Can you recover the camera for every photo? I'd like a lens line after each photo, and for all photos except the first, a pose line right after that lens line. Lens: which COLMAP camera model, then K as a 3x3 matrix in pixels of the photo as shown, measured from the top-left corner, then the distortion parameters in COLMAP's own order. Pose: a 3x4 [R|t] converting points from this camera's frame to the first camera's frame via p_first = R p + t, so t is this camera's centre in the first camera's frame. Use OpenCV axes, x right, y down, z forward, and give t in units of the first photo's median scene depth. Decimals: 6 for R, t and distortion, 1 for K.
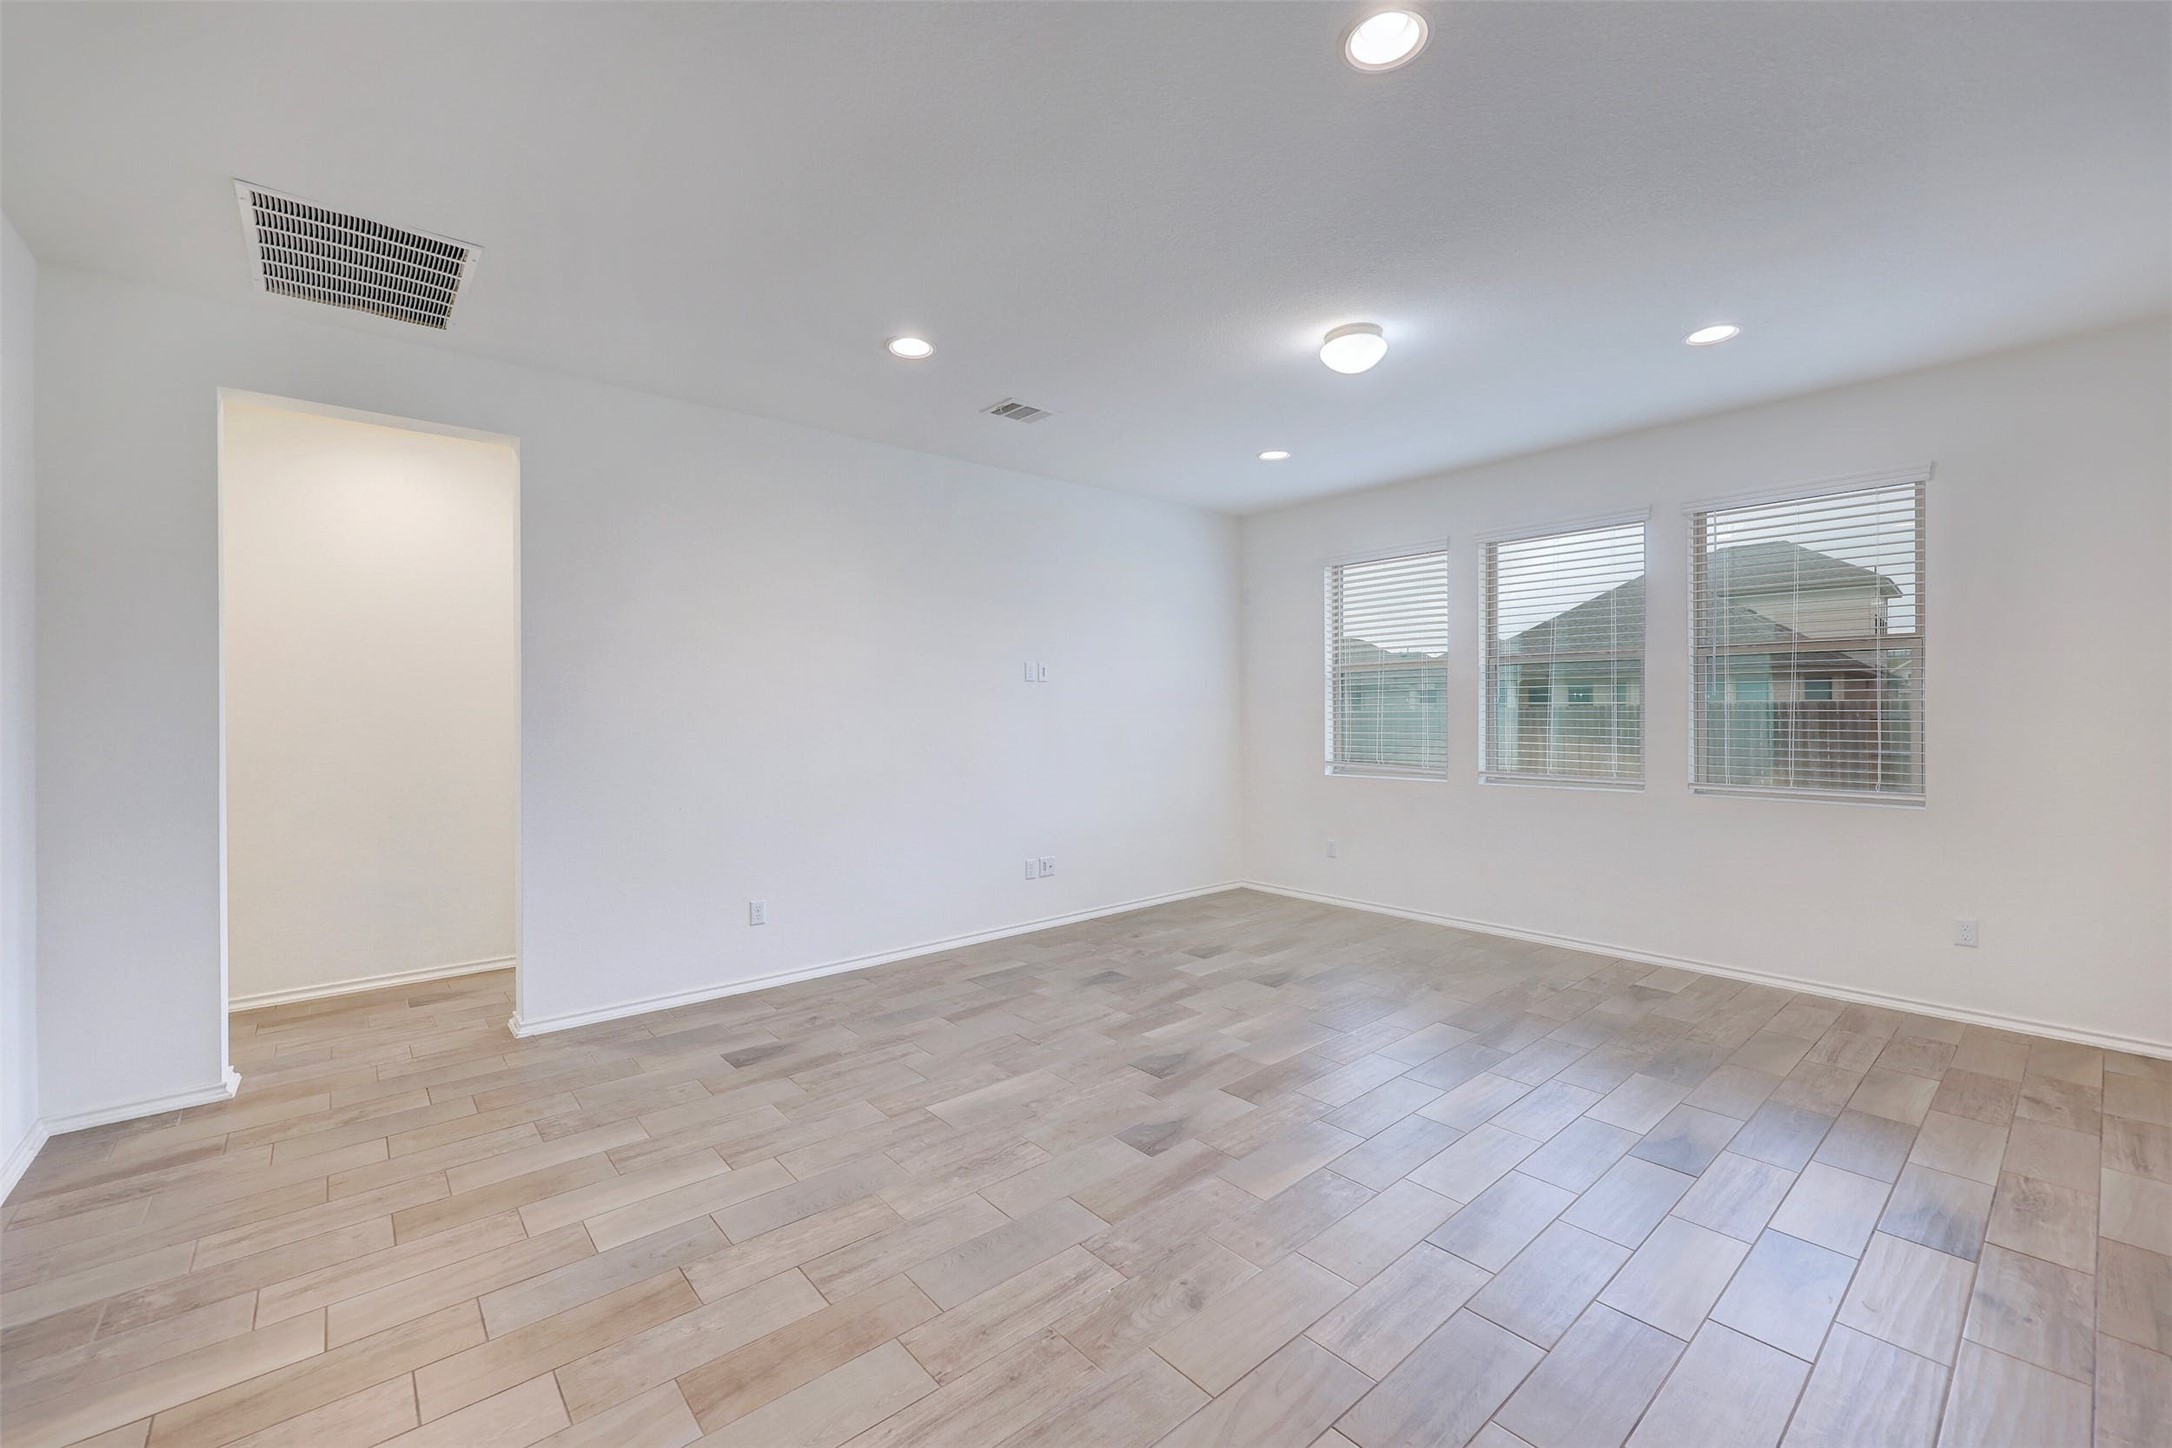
lens RADIAL K [[882.7, 0, 1086.0], [0, 882.7, 724.0], [0, 0, 1]] dist [0.000369, -0.000014]
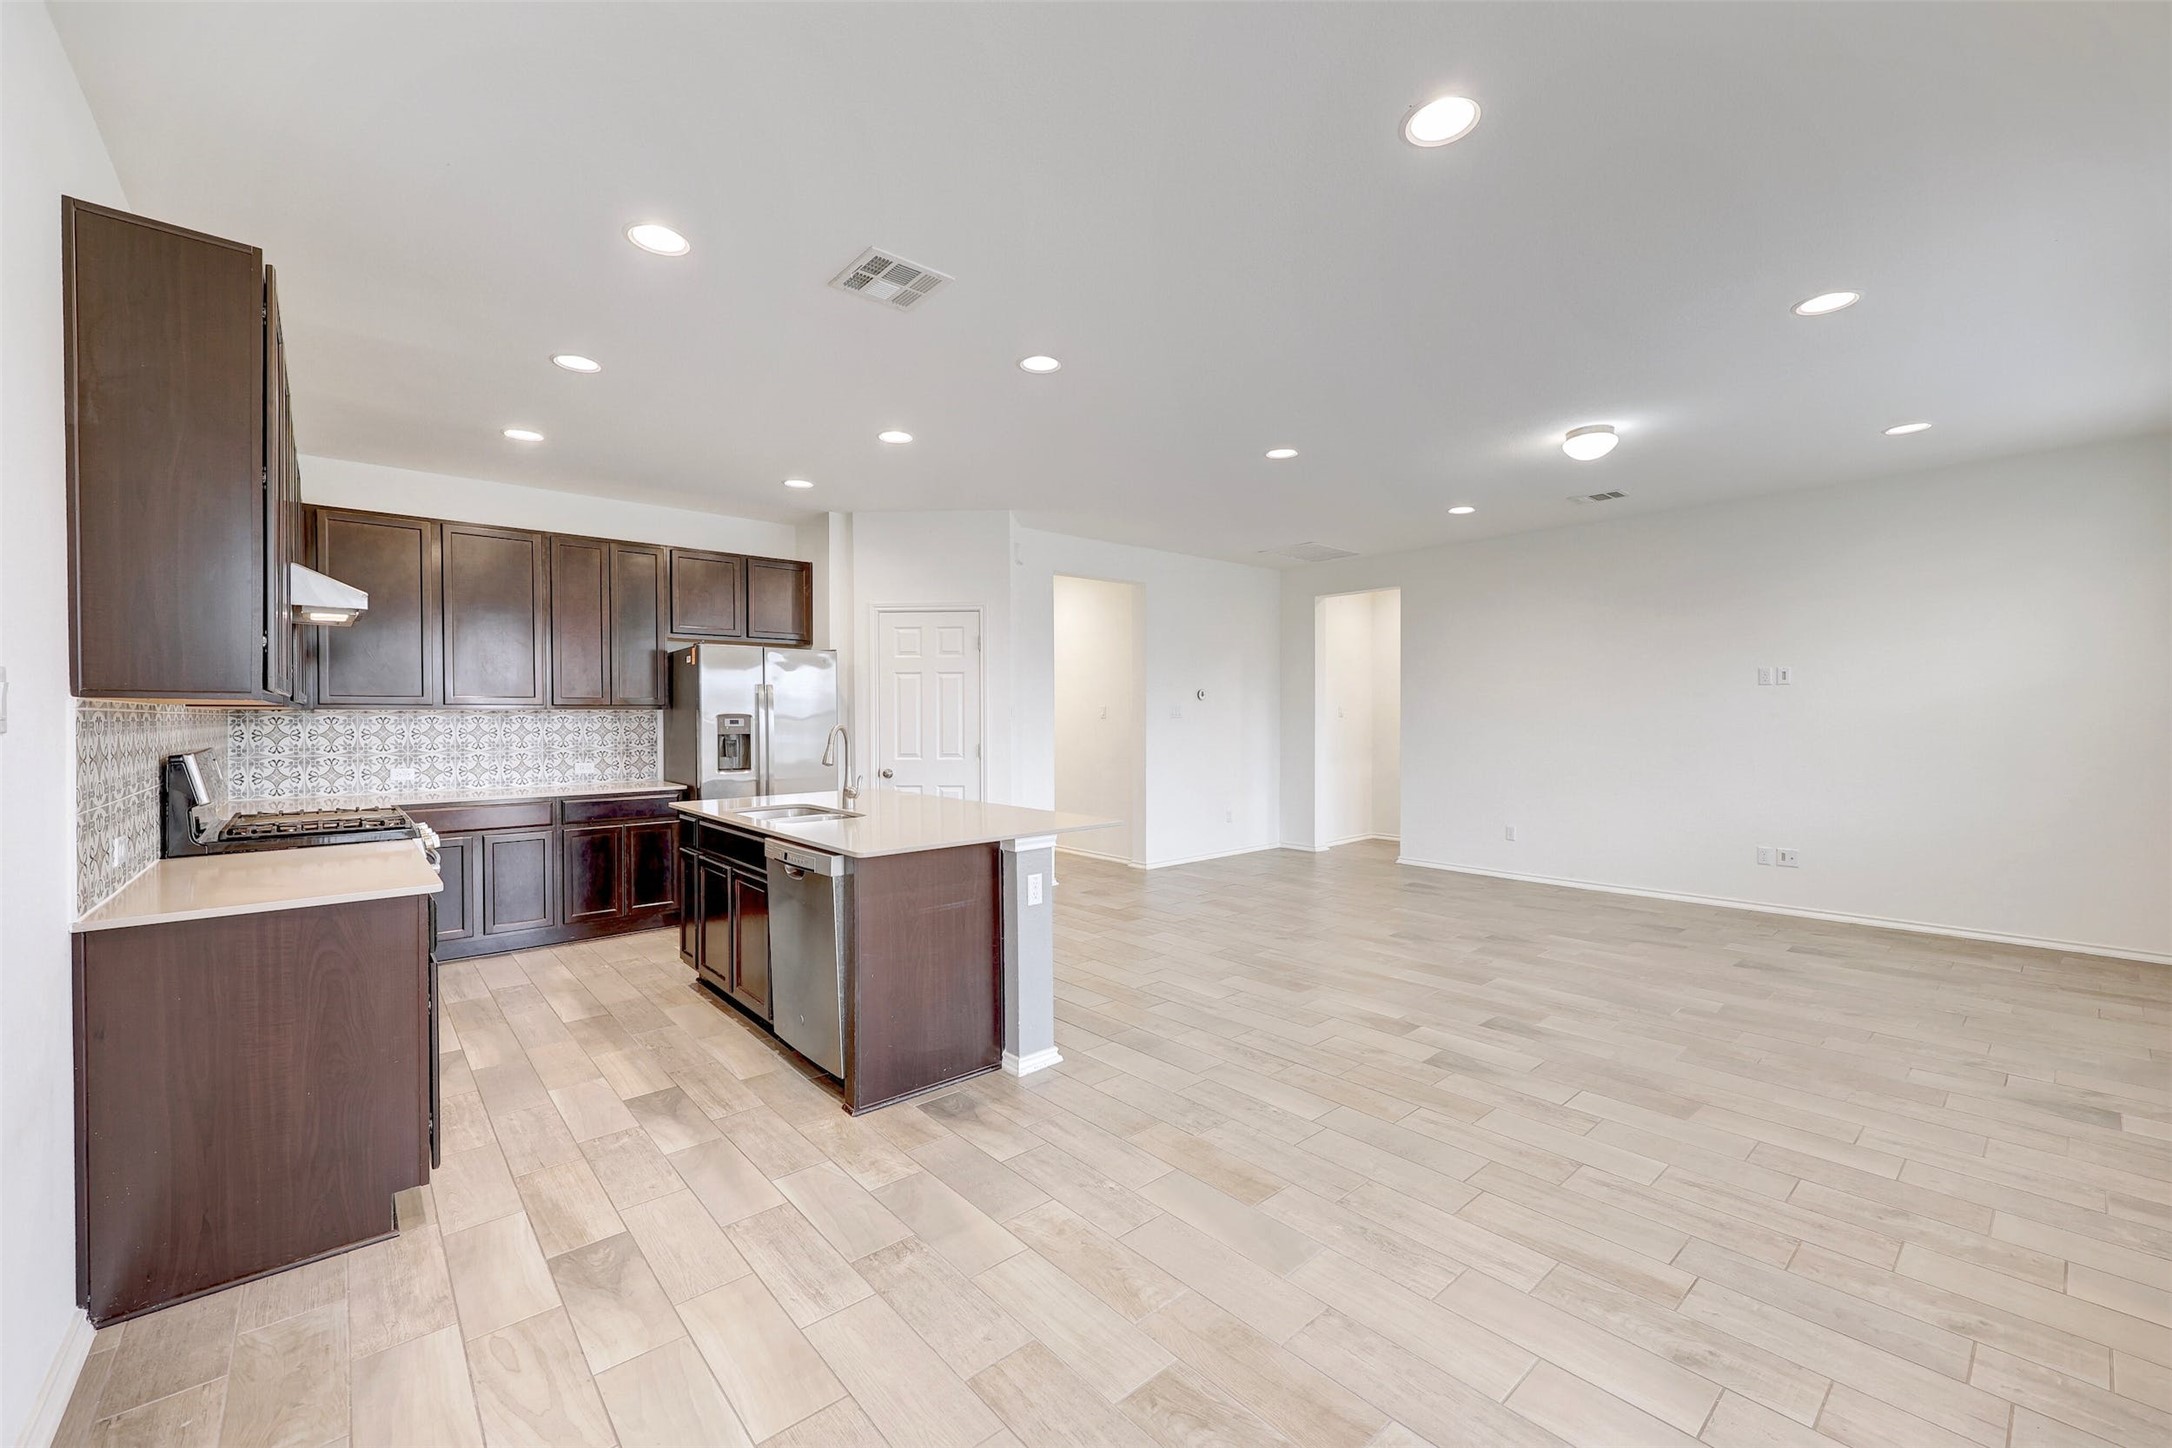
lens RADIAL K [[868.9, 0, 1091.5], [0, 868.9, 715.4], [0, 0, 1]] dist [0.001023, 0.000019]
pose [[0.016358, 0.006099, -0.999848, 1.456085], [-0.006502, 0.999961, 0.005994, -0.015801], [0.999845, 0.006402, 0.016397, 0.208508]]
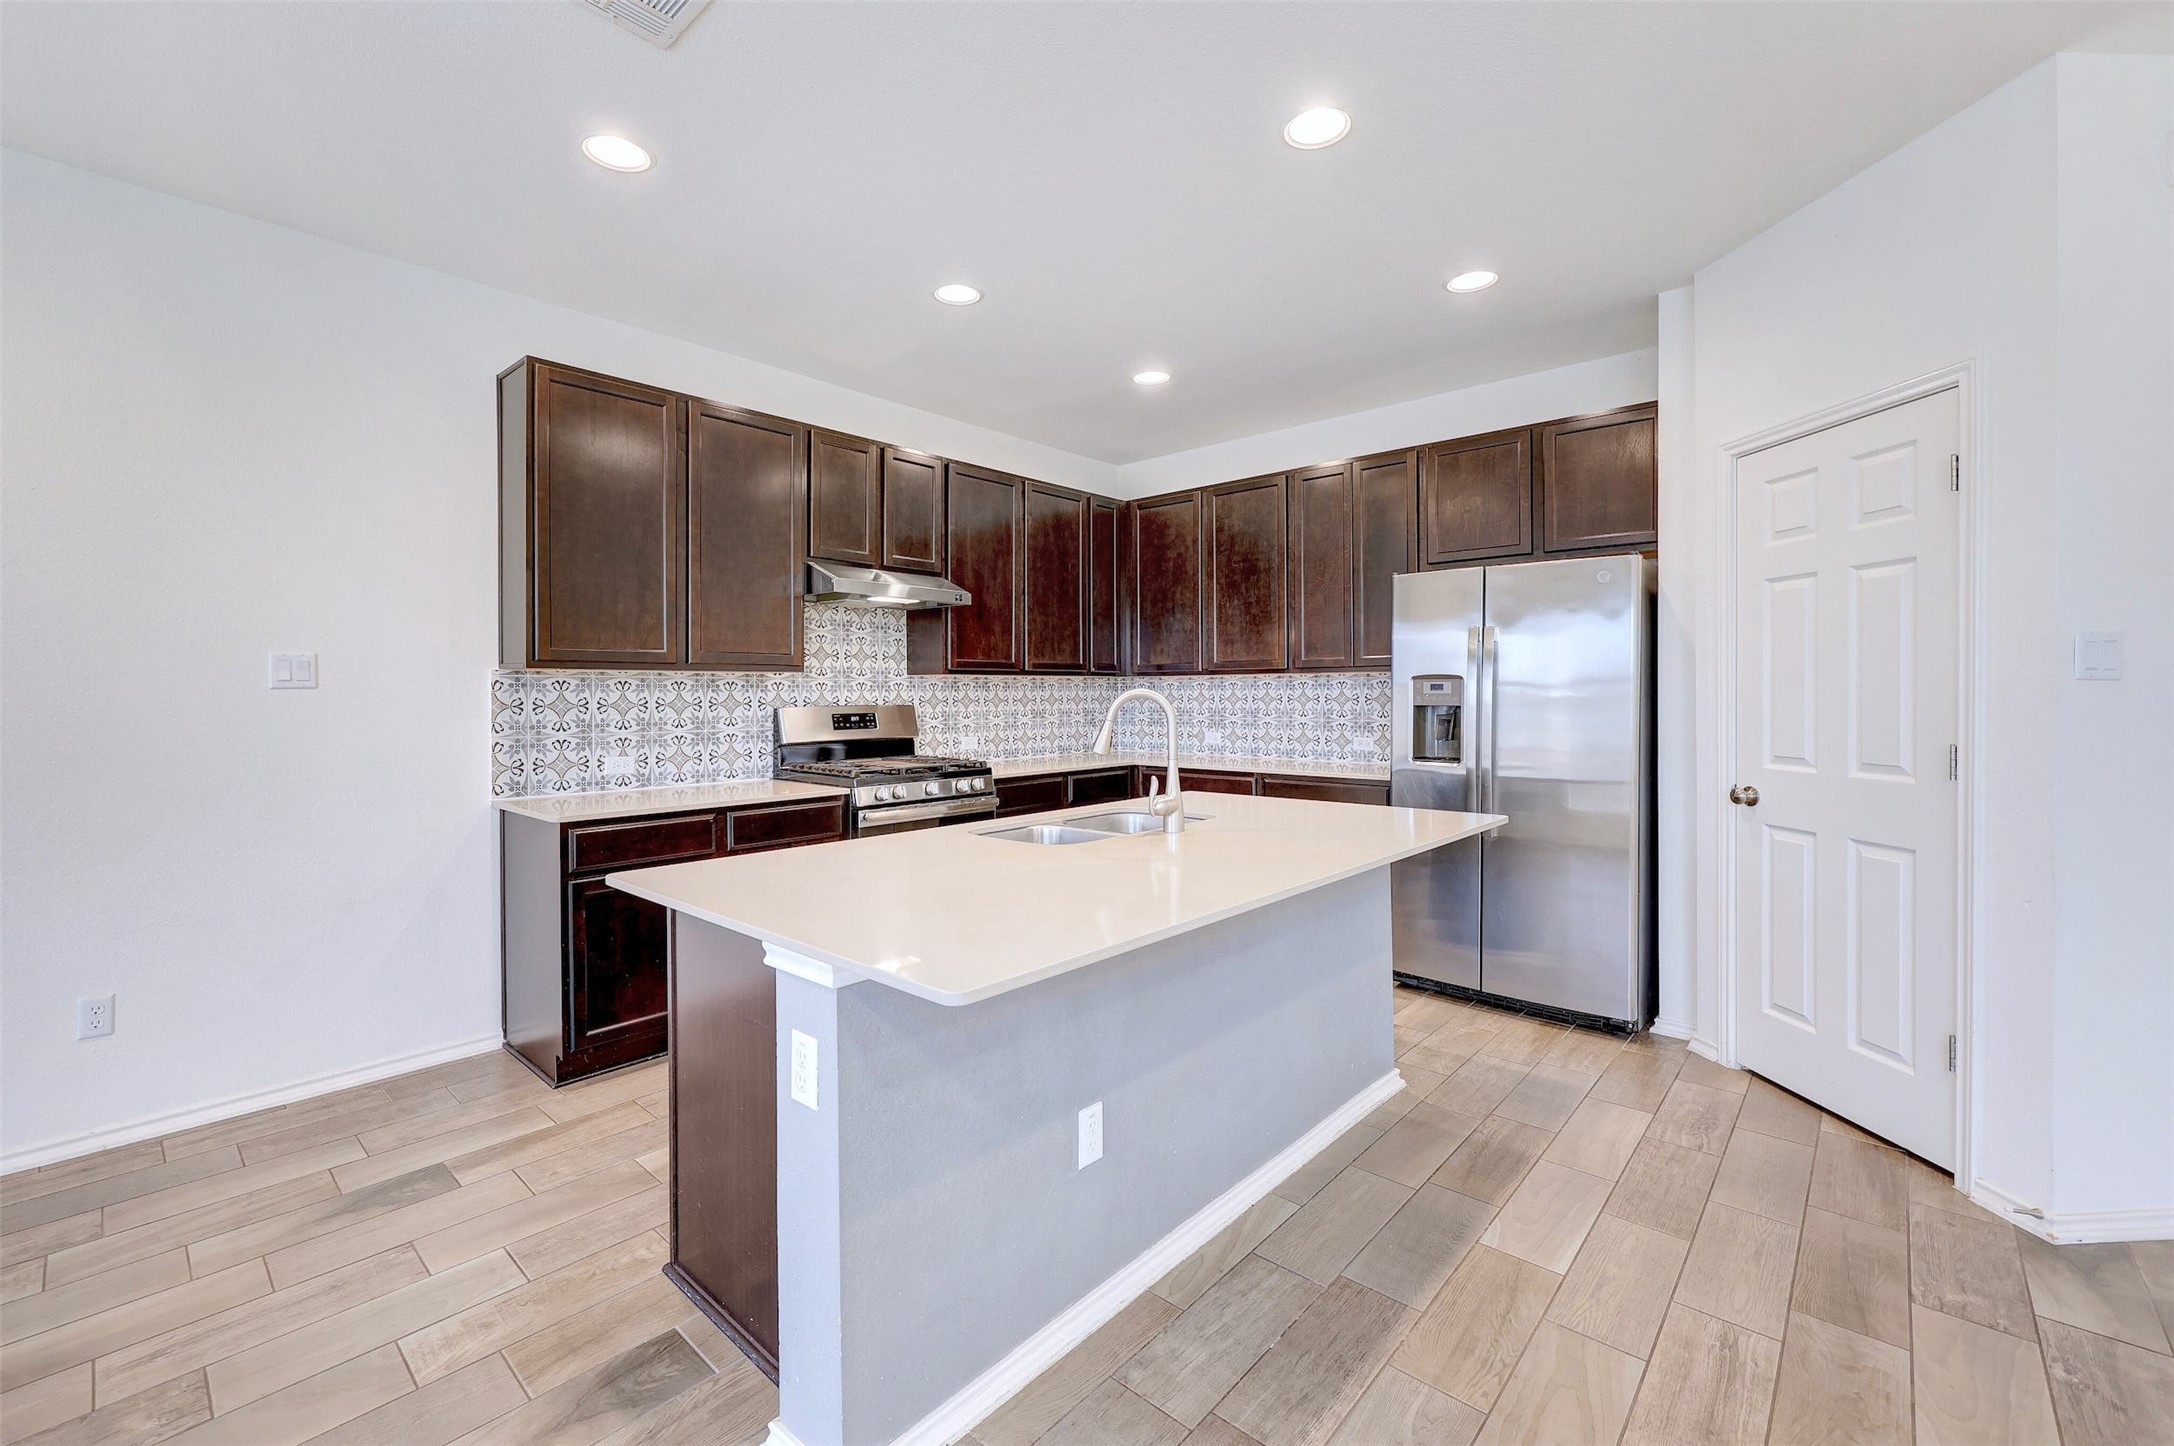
lens RADIAL K [[895.5, 0, 1083.6], [0, 895.5, 691.9], [0, 0, 1]] dist [0.001119, 0.000103]
pose [[-0.992211, 0.010693, -0.124107, 0.508173], [0.009635, 0.999912, 0.009122, 0.000602], [0.124194, 0.007855, -0.992227, 0.564332]]
